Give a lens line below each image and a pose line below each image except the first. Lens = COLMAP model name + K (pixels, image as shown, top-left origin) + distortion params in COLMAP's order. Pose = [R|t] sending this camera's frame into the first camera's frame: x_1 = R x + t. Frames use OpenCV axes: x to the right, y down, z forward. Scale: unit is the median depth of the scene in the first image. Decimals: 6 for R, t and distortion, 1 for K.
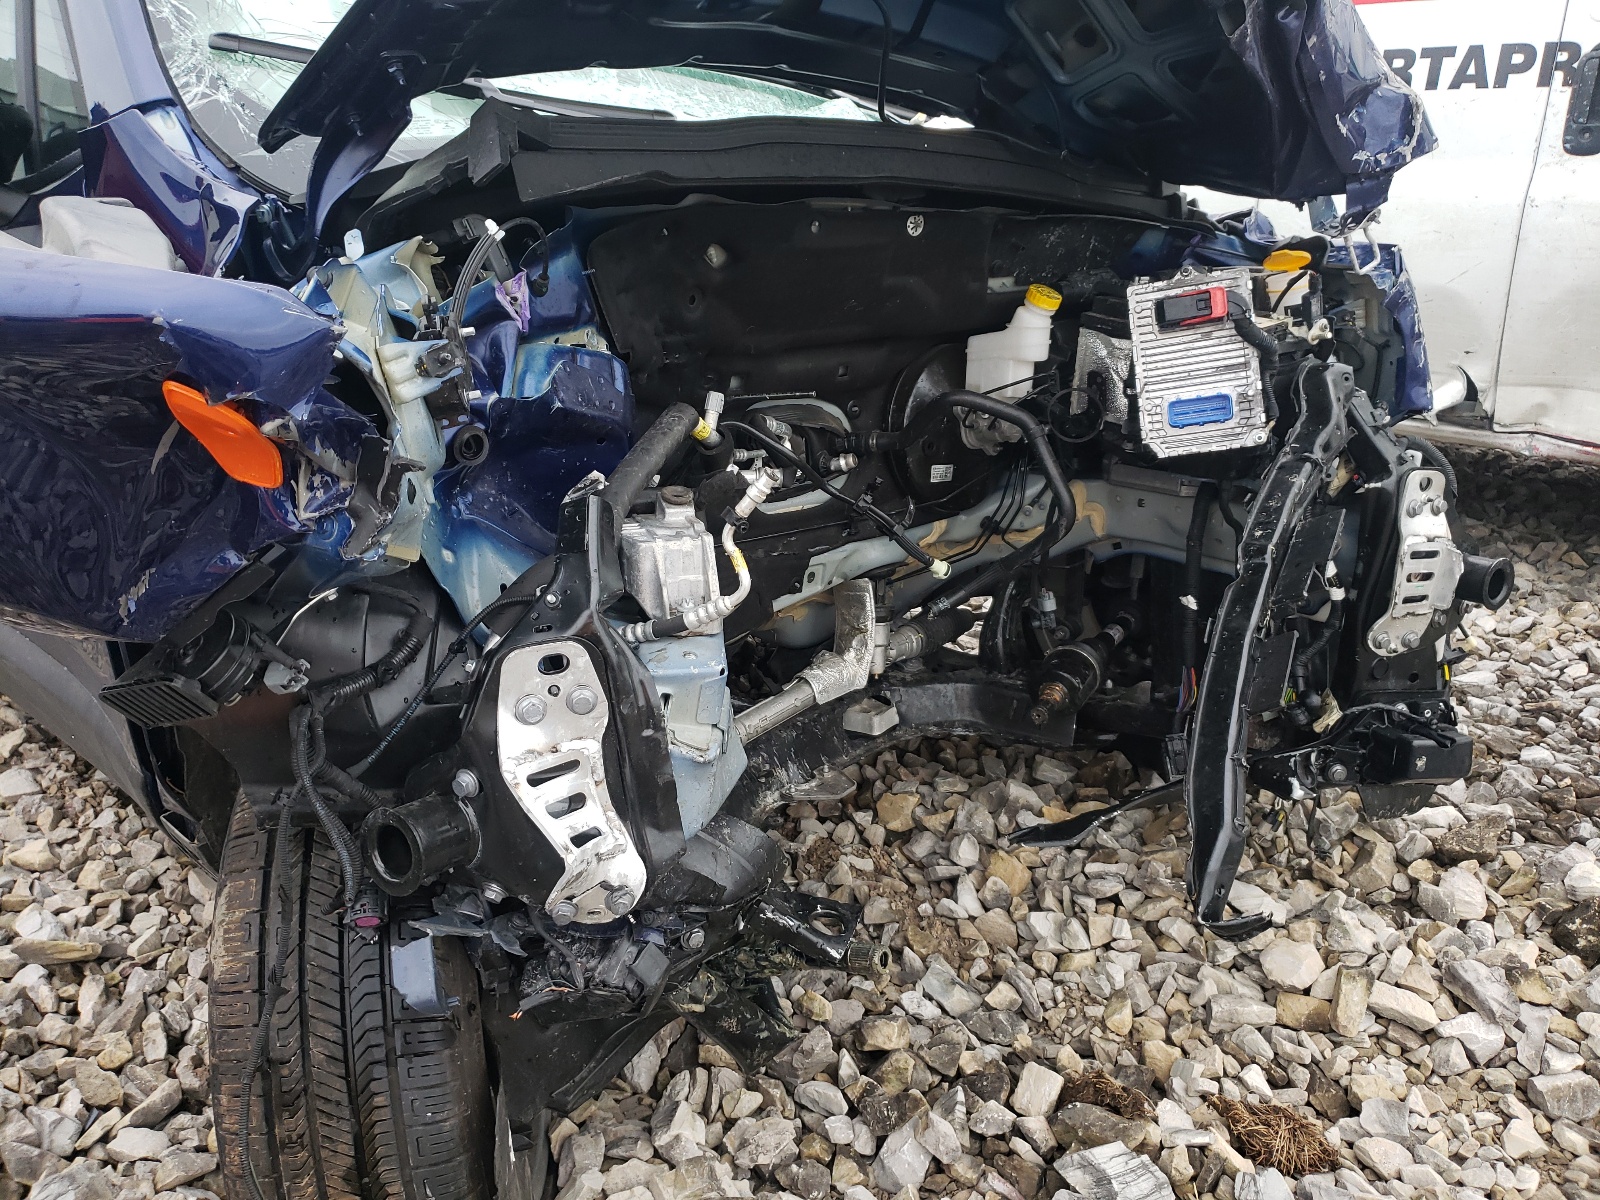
lens RADIAL K [[1205.1, 0, 813.5], [0, 1205.1, 574.4], [0, 0, 1]] dist [0.070133, -0.088227]
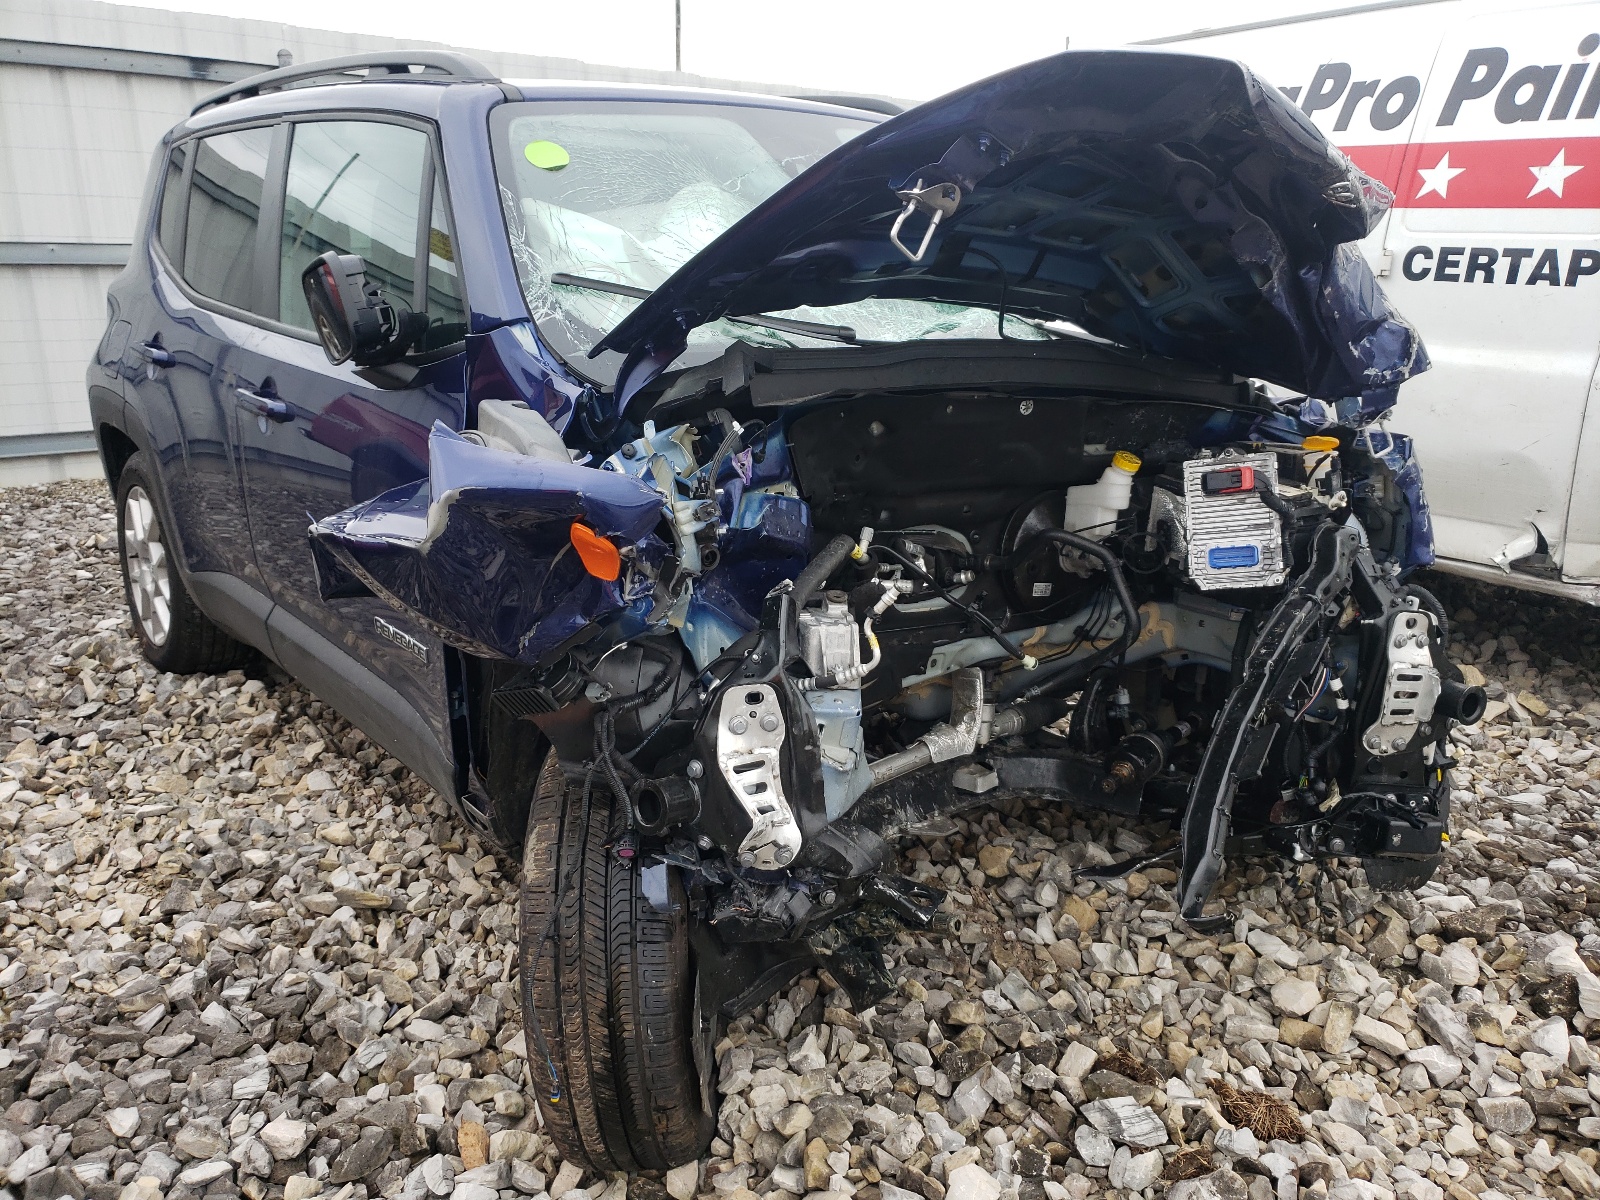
lens RADIAL K [[1213.8, 0, 800.0], [0, 1213.8, 600.0], [0, 0, 1]] dist [-0.003002, -0.000939]
pose [[0.988342, 0.063467, -0.138391, 0.035733], [-0.071365, 0.996048, -0.052874, 0.015305], [0.134488, 0.062134, 0.988965, -0.355377]]
